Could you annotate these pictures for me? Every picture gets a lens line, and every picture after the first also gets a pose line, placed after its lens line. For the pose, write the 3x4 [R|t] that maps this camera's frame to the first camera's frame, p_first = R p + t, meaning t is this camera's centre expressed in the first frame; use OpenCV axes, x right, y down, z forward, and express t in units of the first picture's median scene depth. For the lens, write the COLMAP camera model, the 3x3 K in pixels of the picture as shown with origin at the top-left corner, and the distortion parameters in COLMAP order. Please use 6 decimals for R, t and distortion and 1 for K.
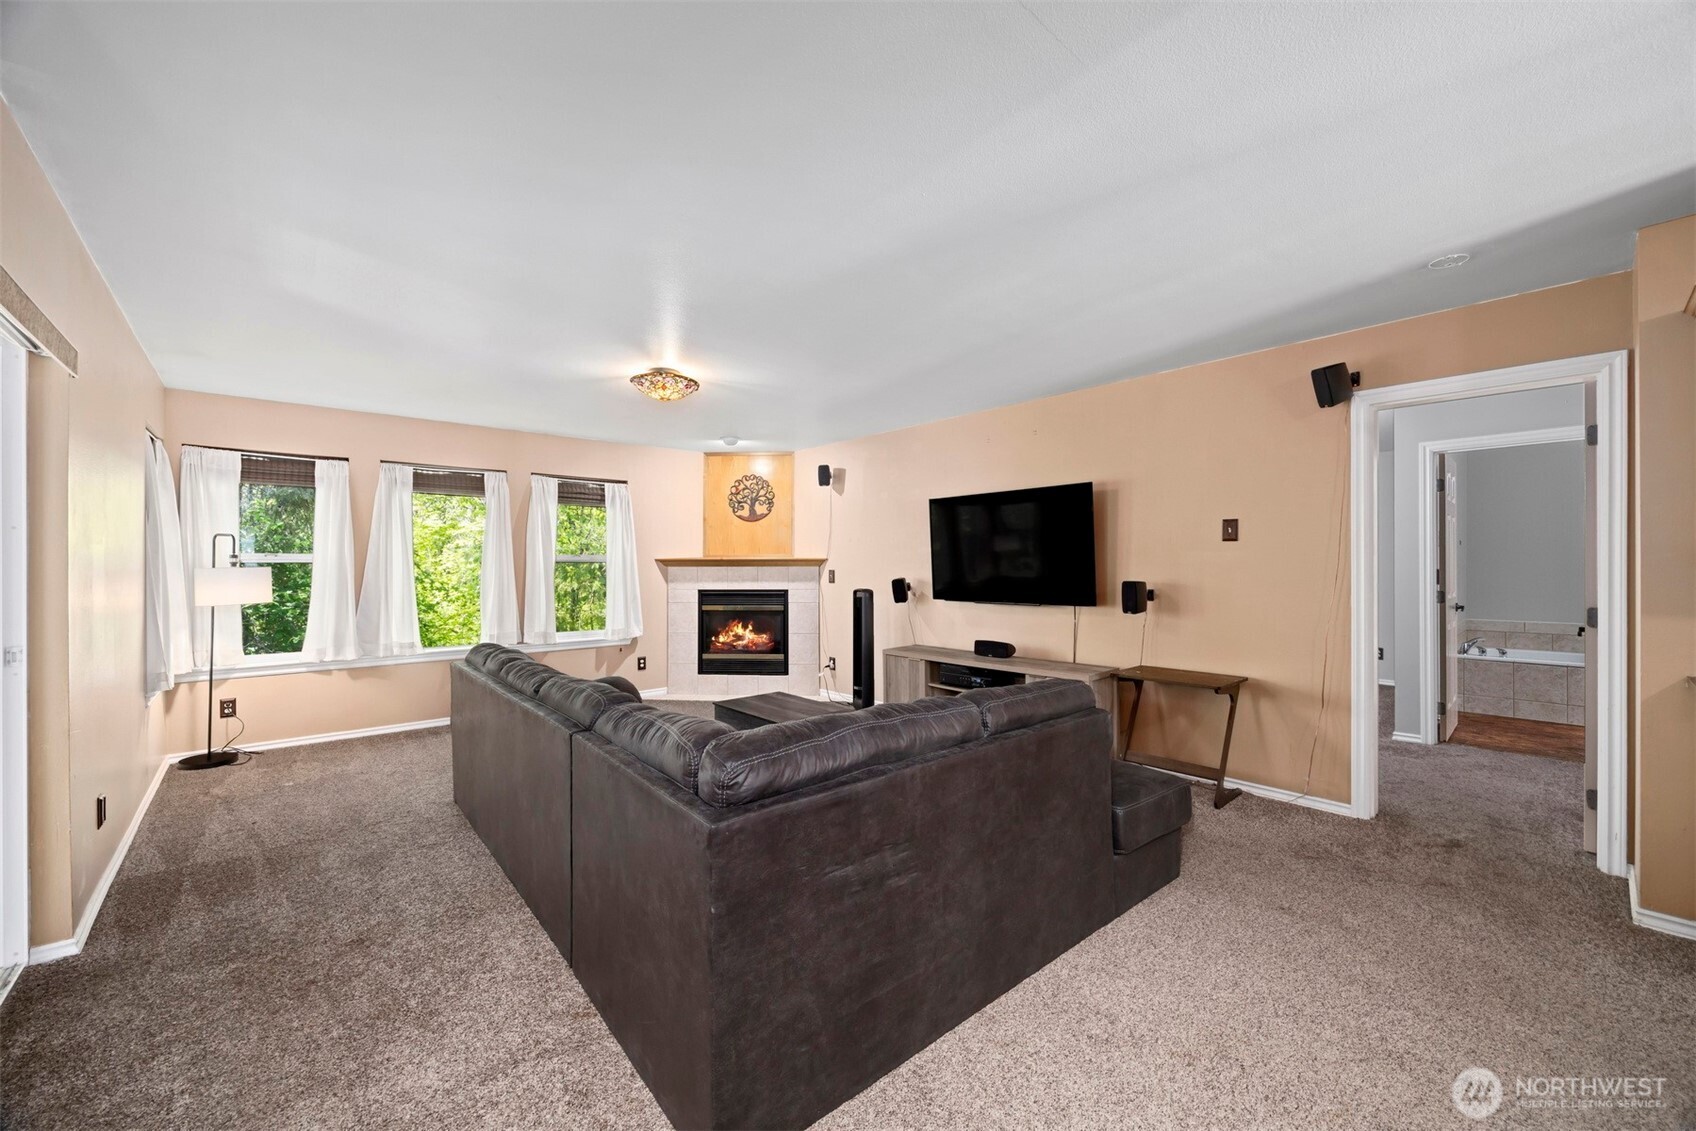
lens RADIAL K [[654.6, 0, 853.4], [0, 654.6, 571.6], [0, 0, 1]] dist [-0.002322, -0.000546]
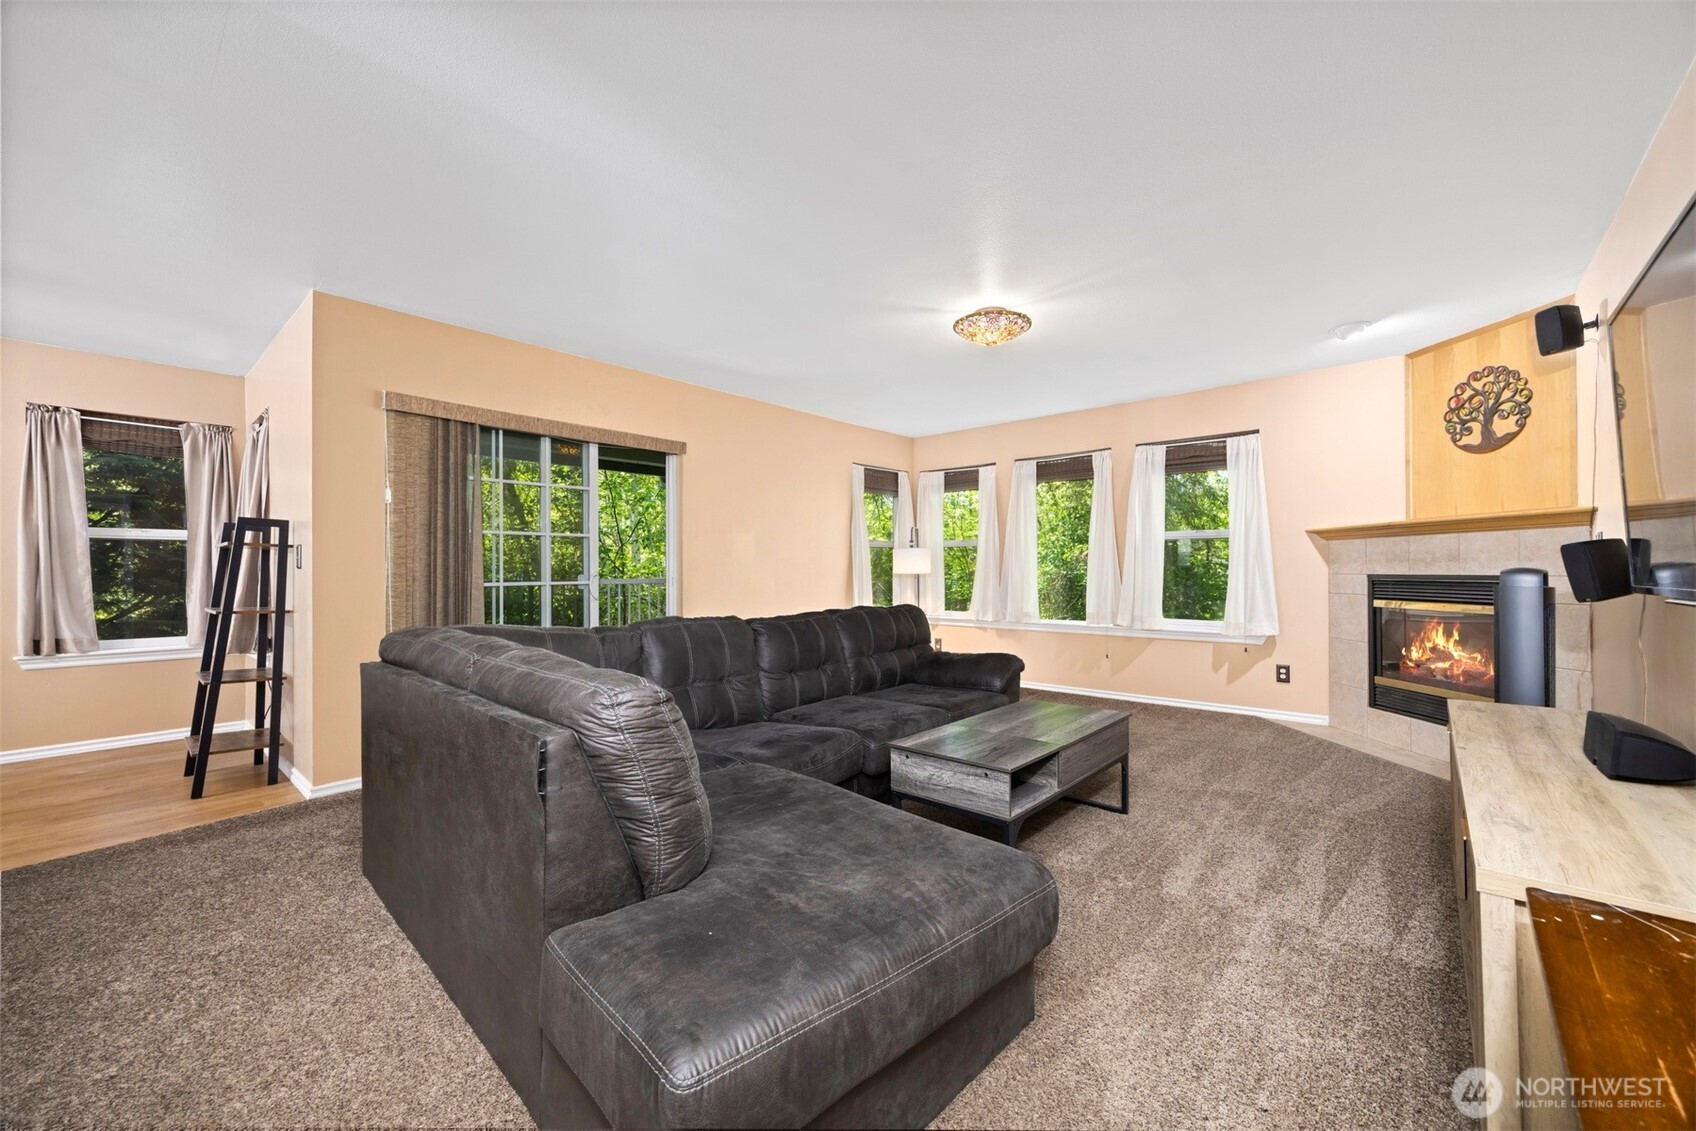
lens RADIAL K [[654.6, 0, 850.2], [0, 654.6, 565.0], [0, 0, 1]] dist [-0.002322, -0.000546]
pose [[0.109326, -0.003472, -0.994000, 0.345162], [-0.006085, 0.999973, -0.004162, 0.024312], [0.993987, 0.006503, 0.109302, 0.429995]]
